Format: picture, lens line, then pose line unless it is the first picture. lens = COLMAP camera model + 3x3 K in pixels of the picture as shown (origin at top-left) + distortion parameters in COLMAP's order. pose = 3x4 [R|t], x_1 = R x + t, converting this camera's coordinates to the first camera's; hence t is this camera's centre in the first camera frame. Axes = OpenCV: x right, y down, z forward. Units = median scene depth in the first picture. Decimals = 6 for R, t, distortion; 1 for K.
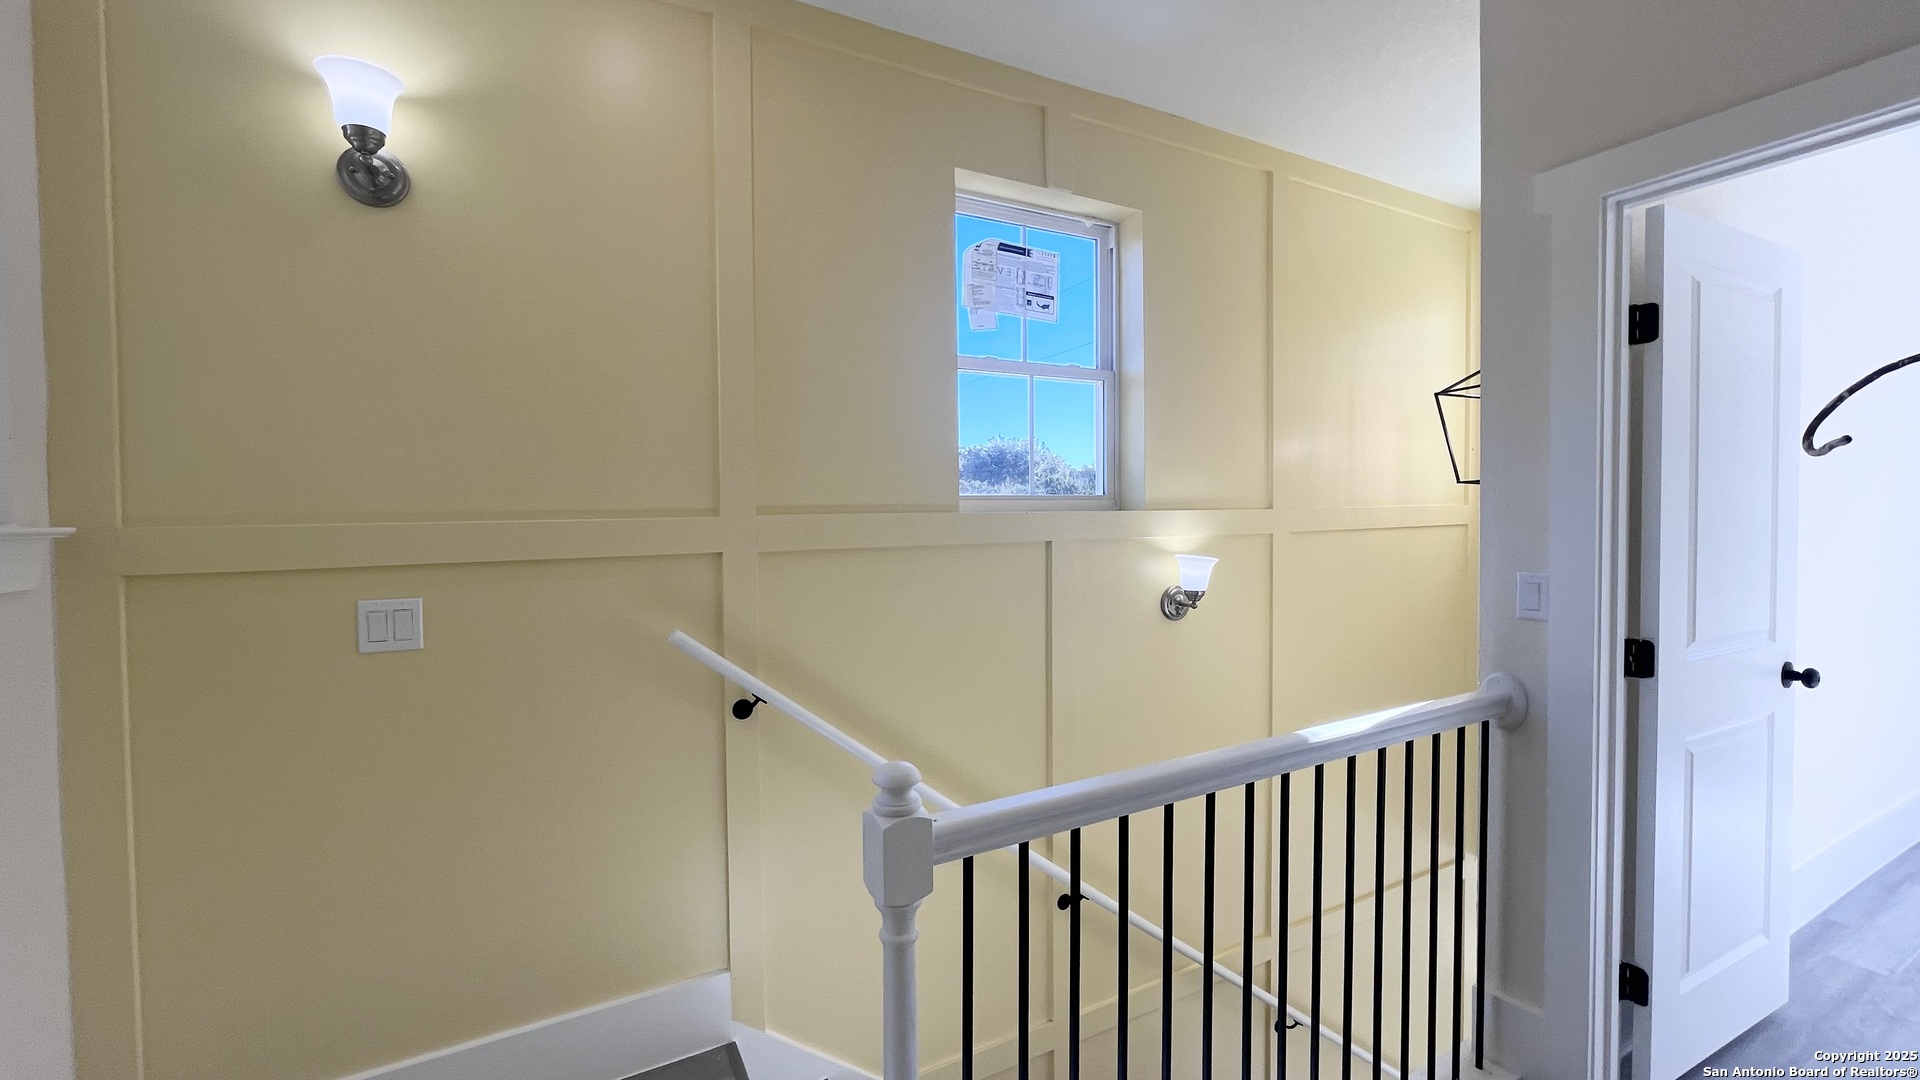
lens RADIAL K [[778.7, 0, 960.0], [0, 778.7, 540.0], [0, 0, 1]] dist [-0.001112, -0.001290]
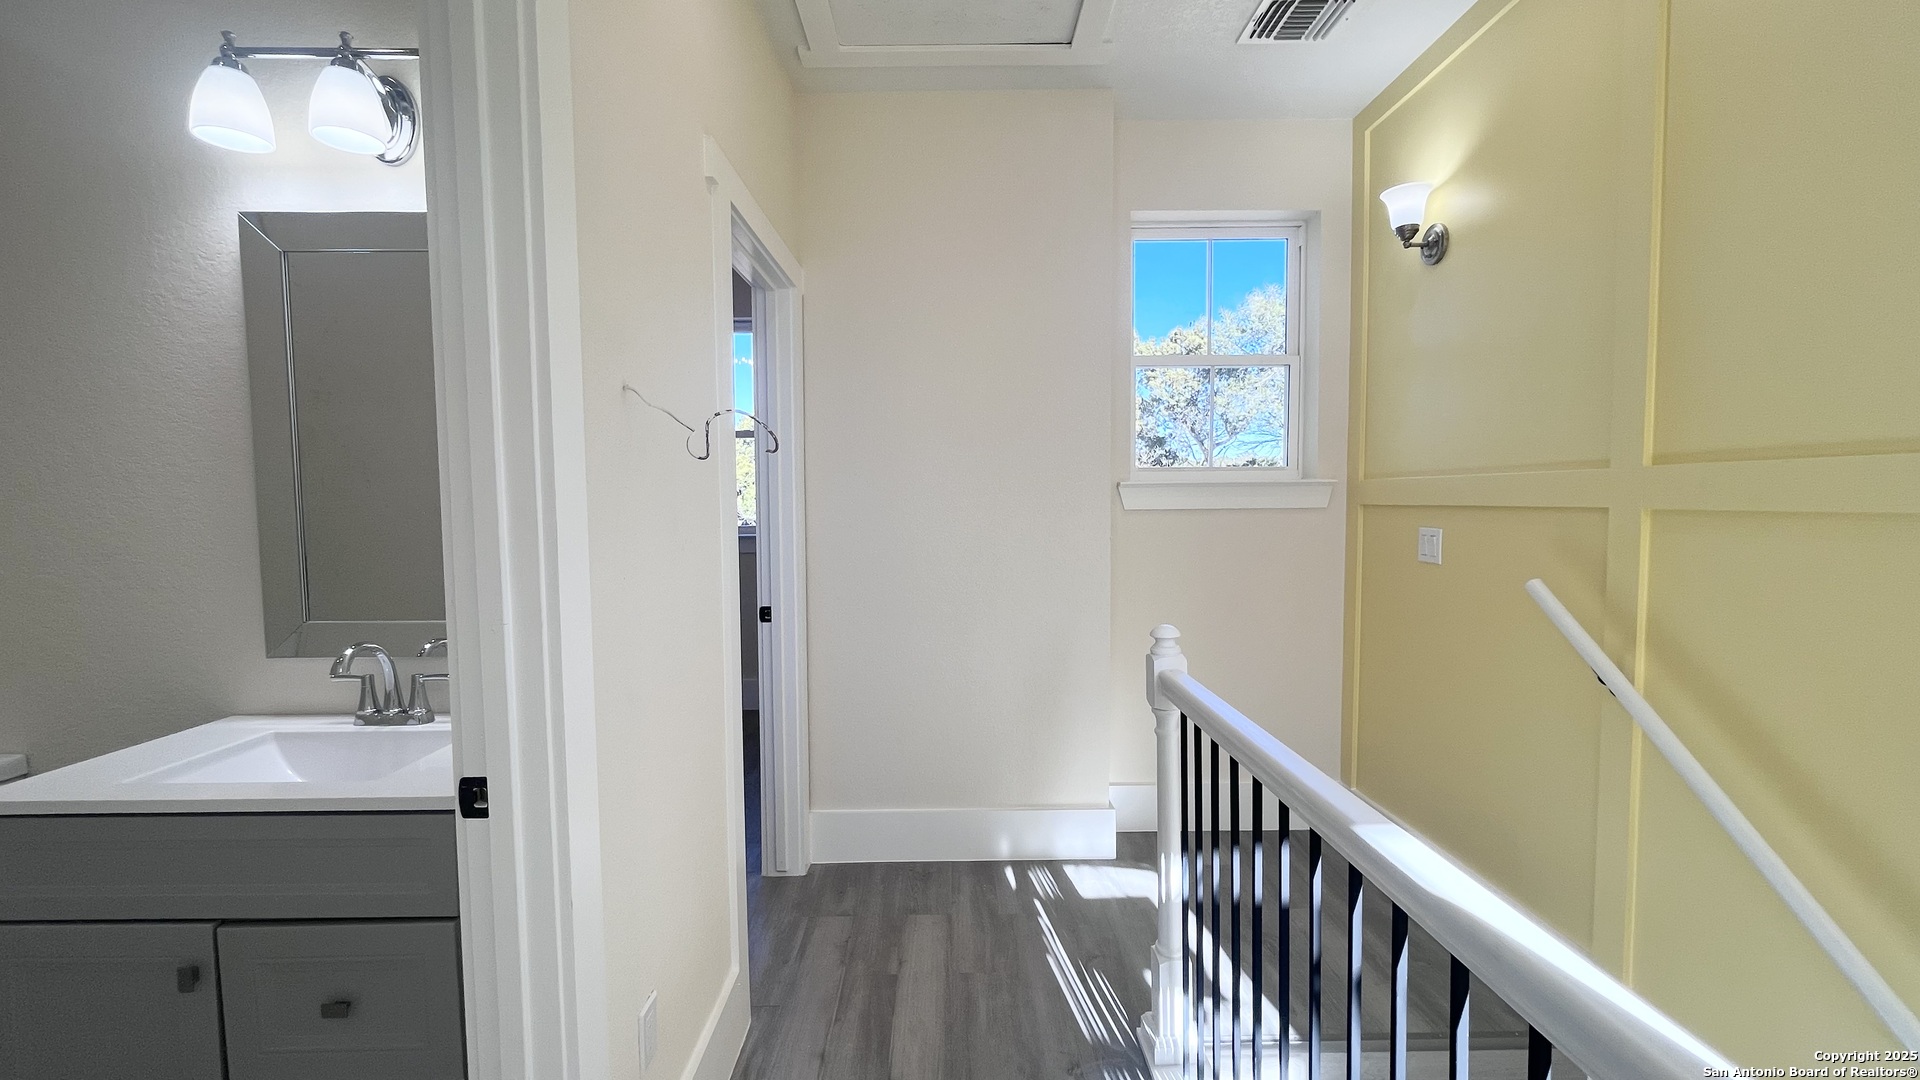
lens RADIAL K [[778.7, 0, 960.0], [0, 778.7, 540.0], [0, 0, 1]] dist [-0.001112, -0.001290]
pose [[-0.478338, 0.074318, -0.875025, 0.961334], [0.001105, 0.996463, 0.084028, -0.026289], [0.878175, 0.039227, -0.476728, 0.876818]]
